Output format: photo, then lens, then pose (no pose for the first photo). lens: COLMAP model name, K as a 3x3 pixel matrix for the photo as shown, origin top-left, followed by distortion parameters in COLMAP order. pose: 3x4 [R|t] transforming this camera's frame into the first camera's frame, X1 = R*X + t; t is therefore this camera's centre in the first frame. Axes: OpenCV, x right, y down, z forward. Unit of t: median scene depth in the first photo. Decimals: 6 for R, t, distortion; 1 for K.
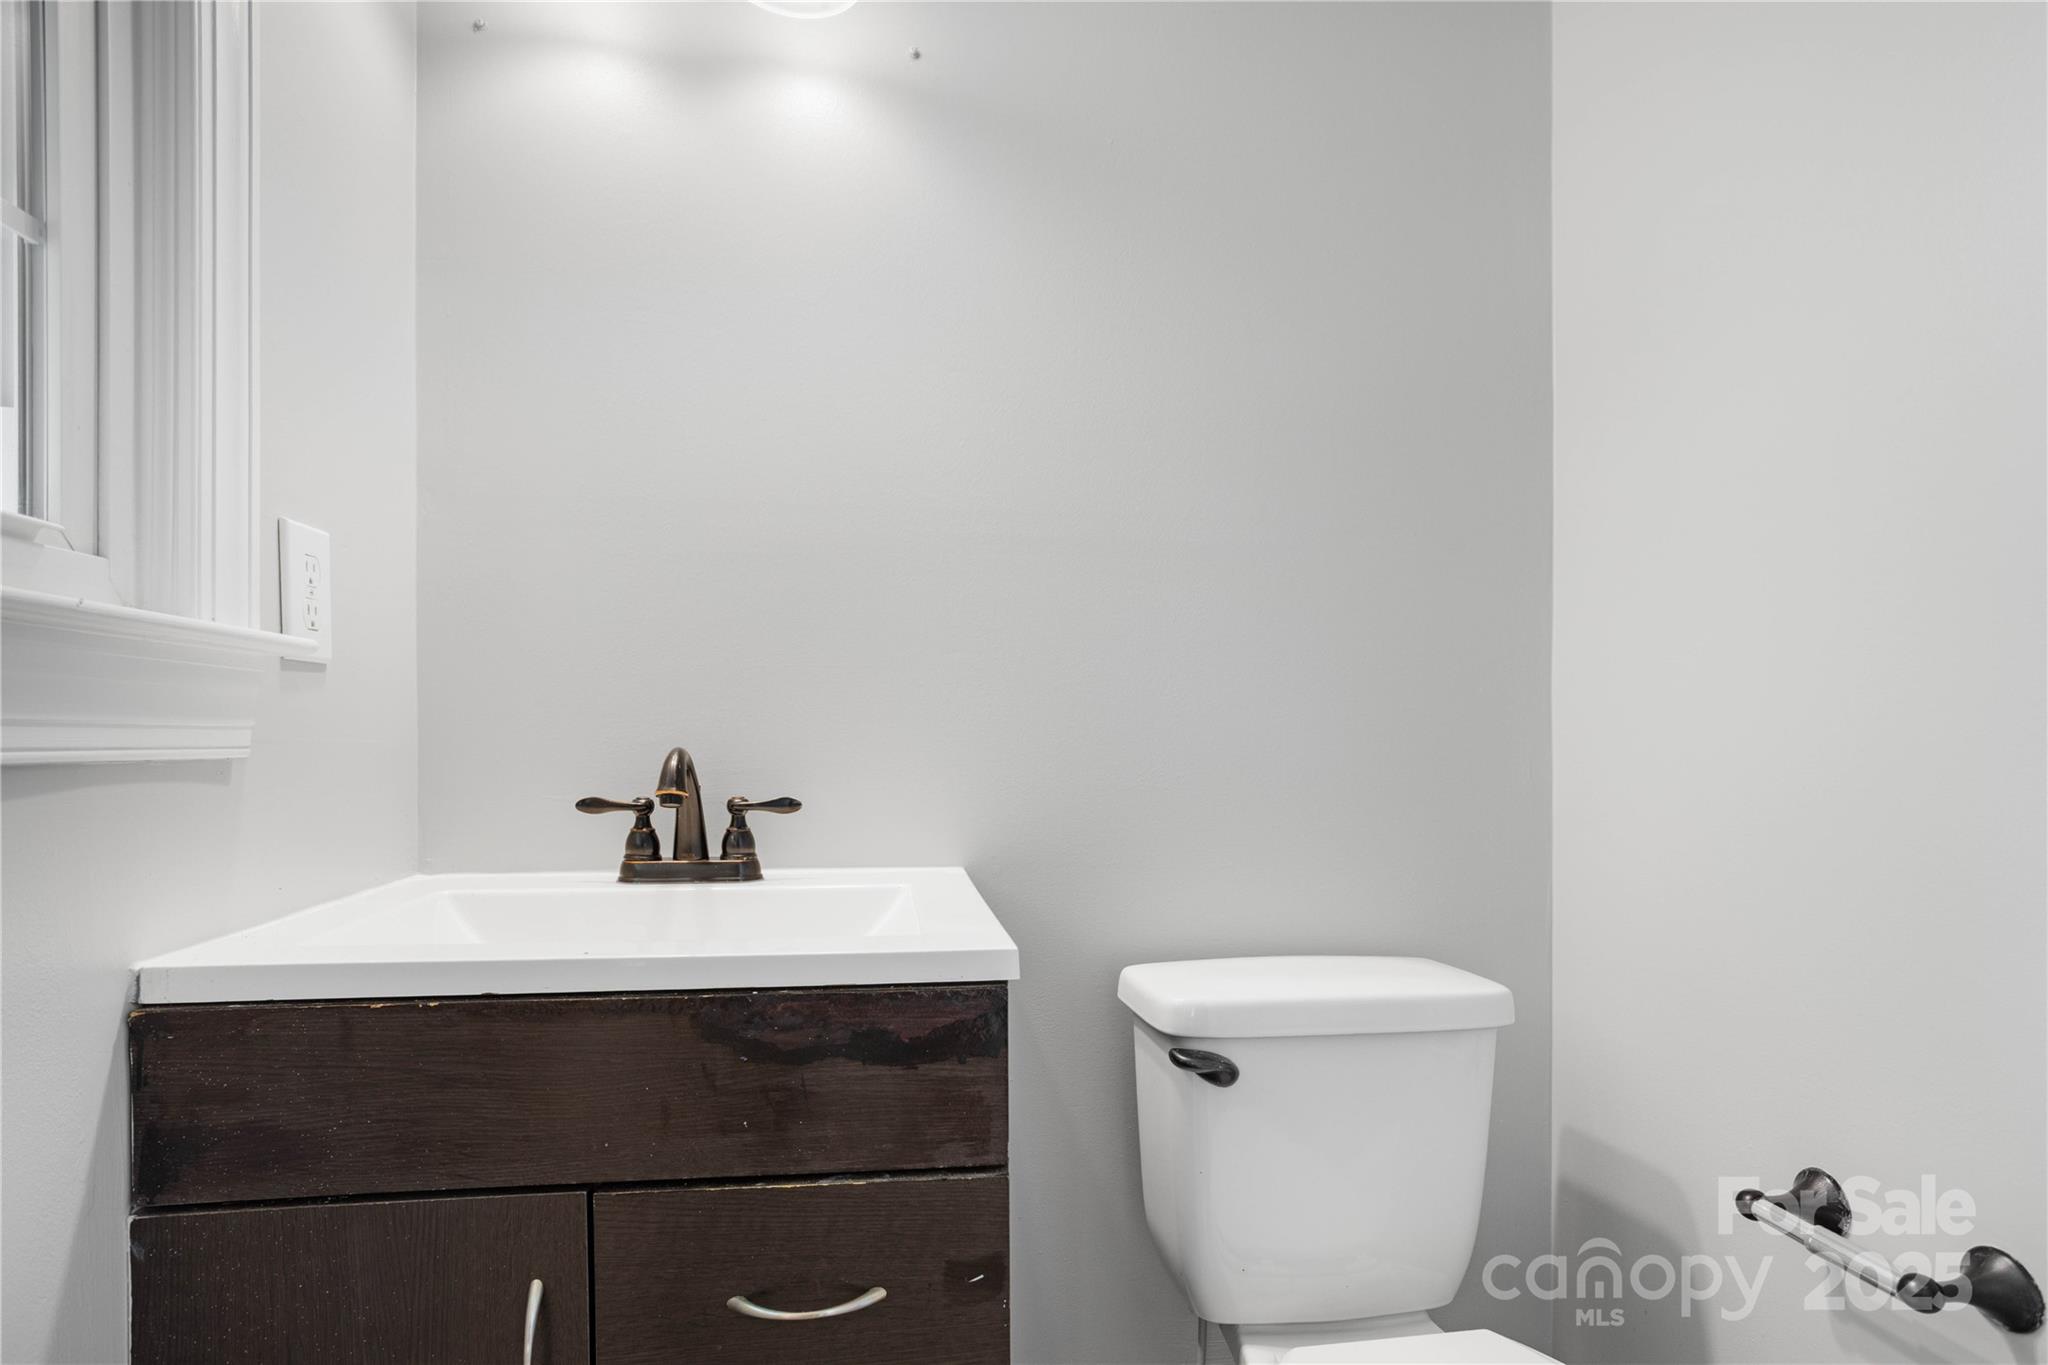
lens RADIAL K [[1124.8, 0, 1023.1], [0, 1124.8, 744.4], [0, 0, 1]] dist [0.003536, 0.000173]
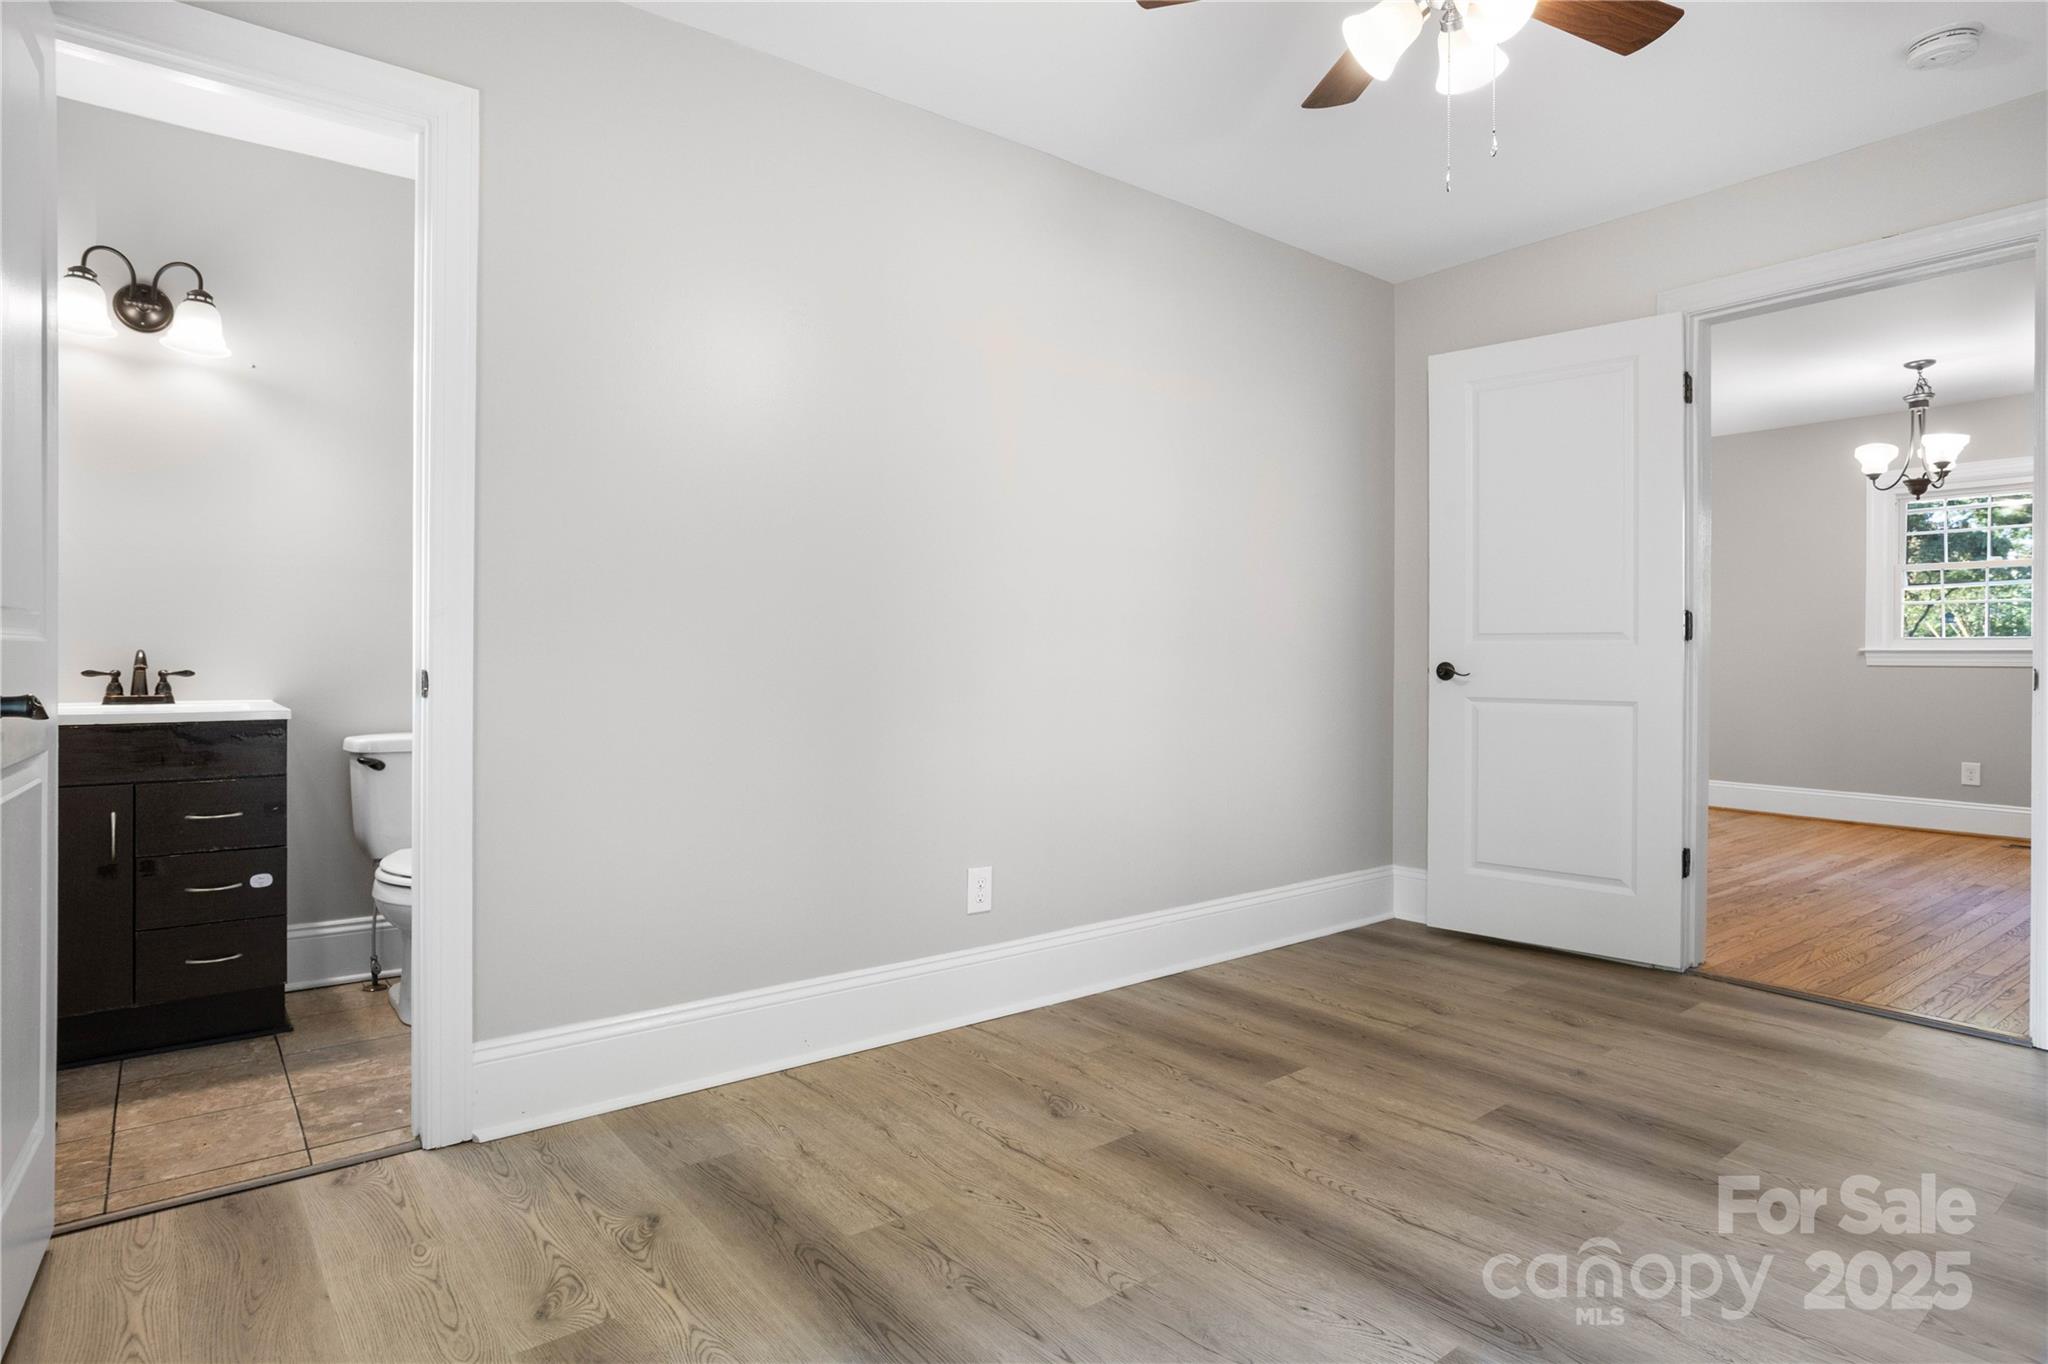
lens RADIAL K [[1124.8, 0, 1022.6], [0, 1124.8, 666.5], [0, 0, 1]] dist [0.003536, 0.000173]
pose [[0.858504, 0.006180, 0.512769, 0.104640], [-0.007450, 0.999972, 0.000422, 0.023054], [-0.512752, -0.004182, 0.858526, -2.166634]]
